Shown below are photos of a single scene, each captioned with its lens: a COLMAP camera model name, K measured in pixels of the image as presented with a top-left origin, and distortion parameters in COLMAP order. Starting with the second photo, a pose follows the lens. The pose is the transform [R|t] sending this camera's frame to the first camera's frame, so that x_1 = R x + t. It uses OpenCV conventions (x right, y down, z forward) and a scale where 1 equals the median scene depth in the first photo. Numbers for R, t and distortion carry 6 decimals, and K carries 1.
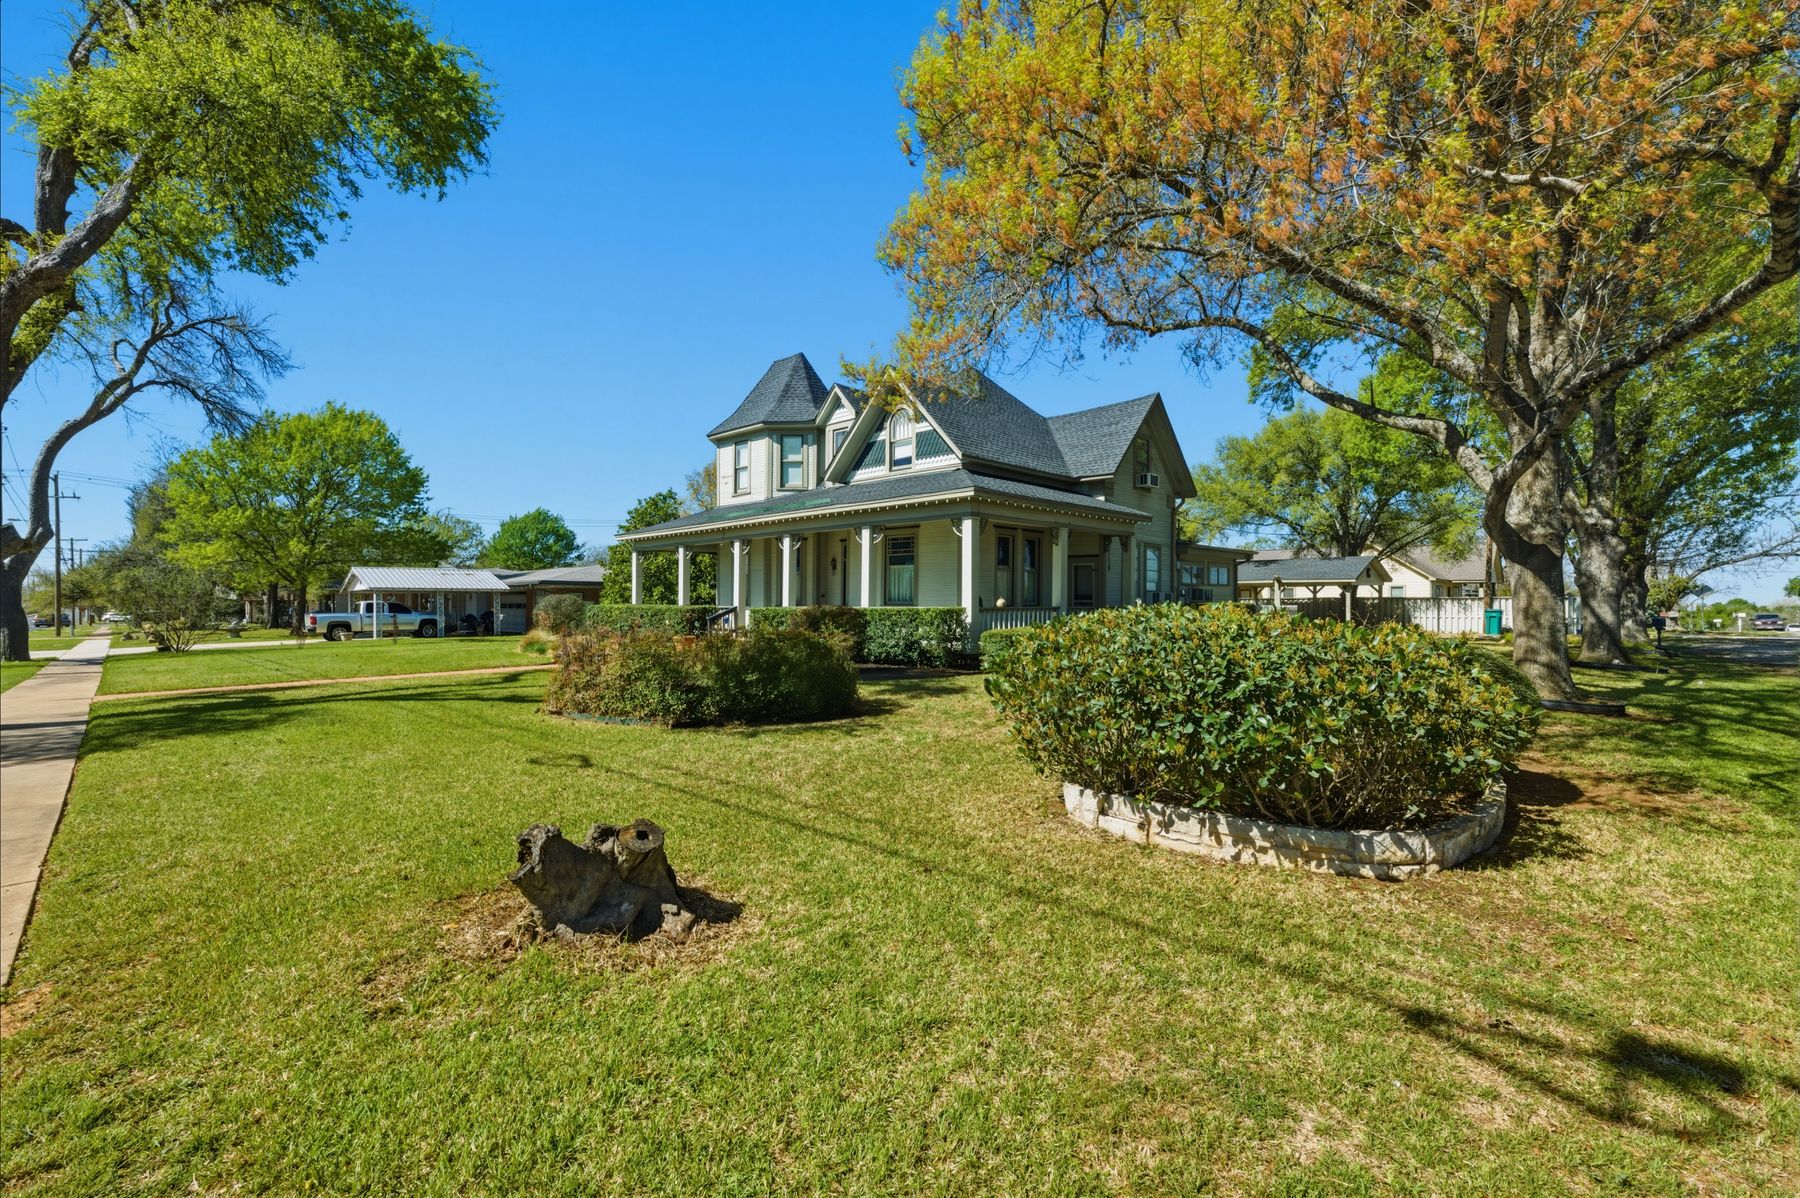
lens RADIAL K [[713.6, 0, 902.6], [0, 713.6, 606.3], [0, 0, 1]] dist [-0.000973, 0.000285]
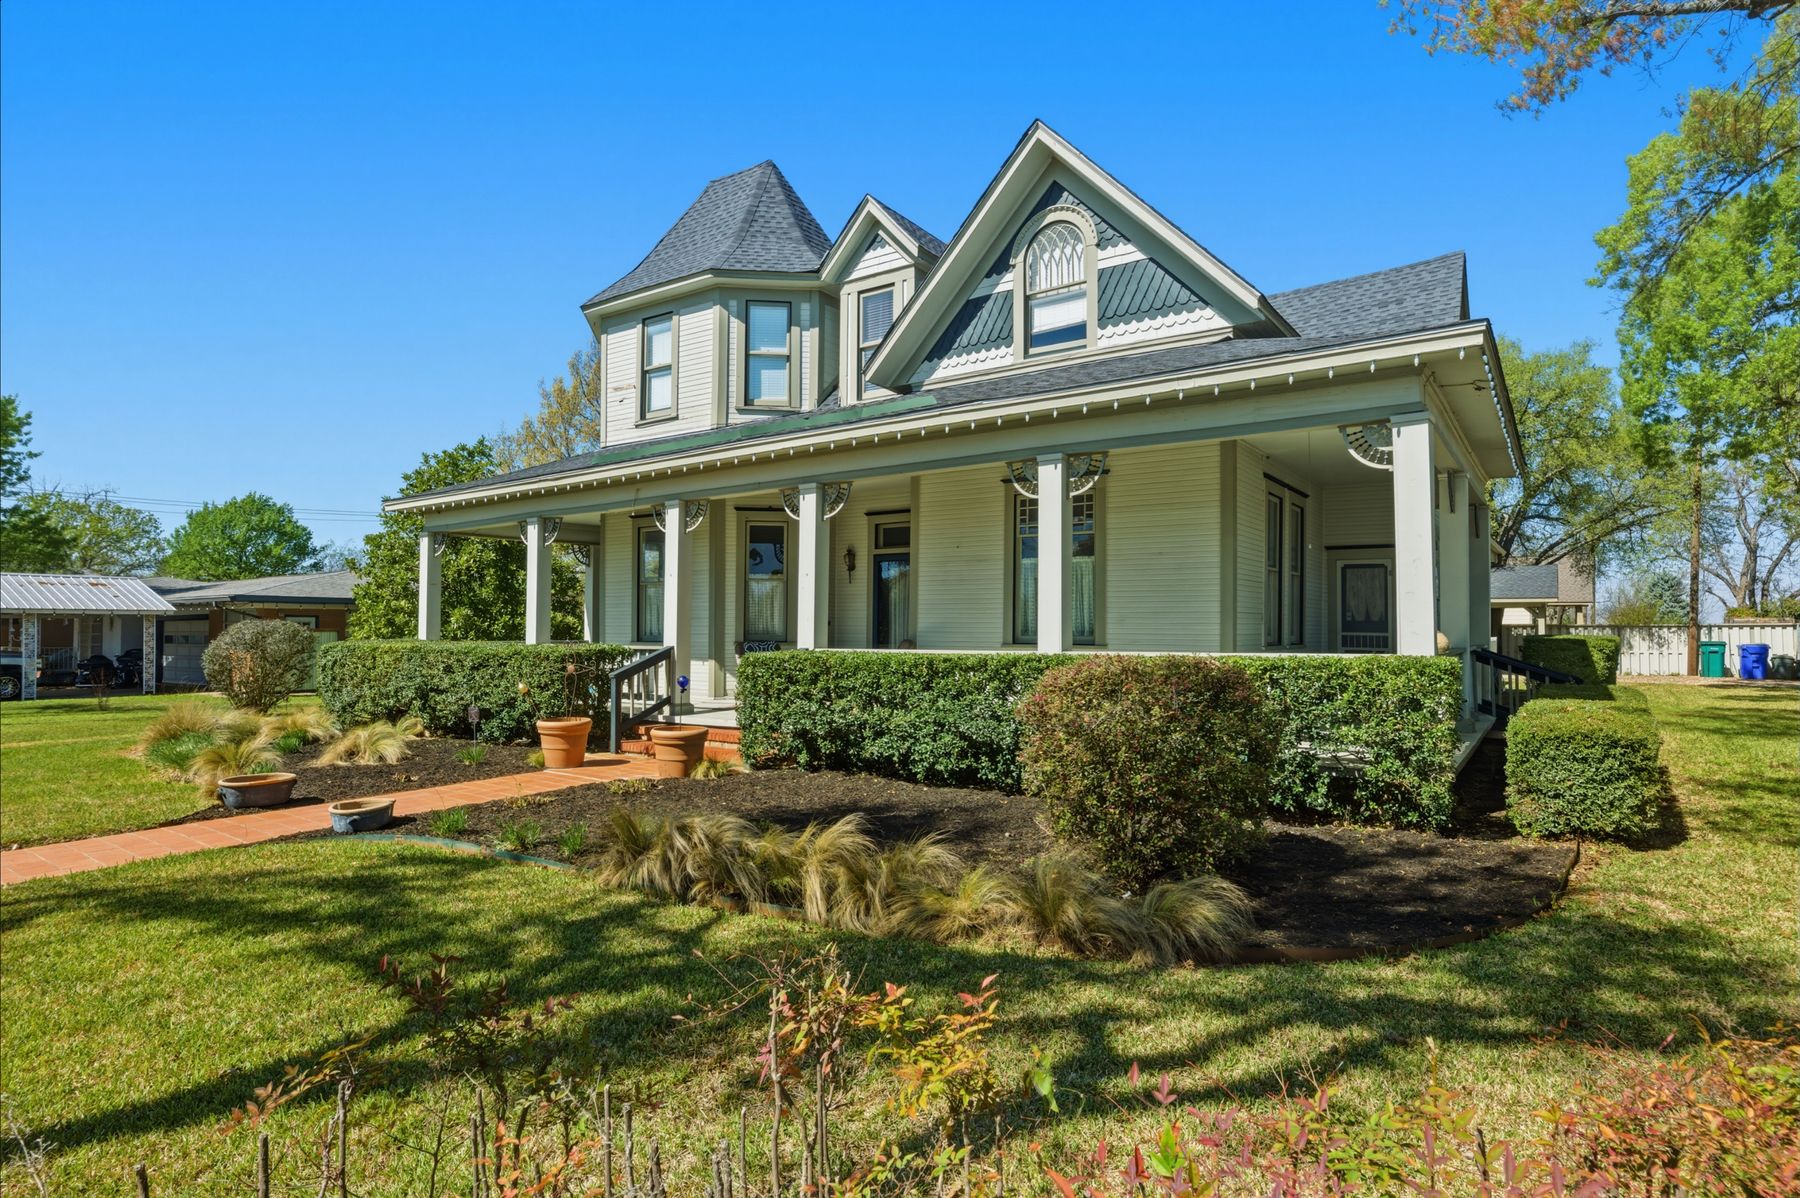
lens RADIAL K [[861.3, 0, 898.4], [0, 861.3, 619.9], [0, 0, 1]] dist [-0.000077, 0.000669]
pose [[0.986273, 0.000082, 0.165126, -0.156949], [0.002651, 0.999863, -0.016333, -0.006872], [-0.165104, 0.016546, 0.986137, 0.374287]]
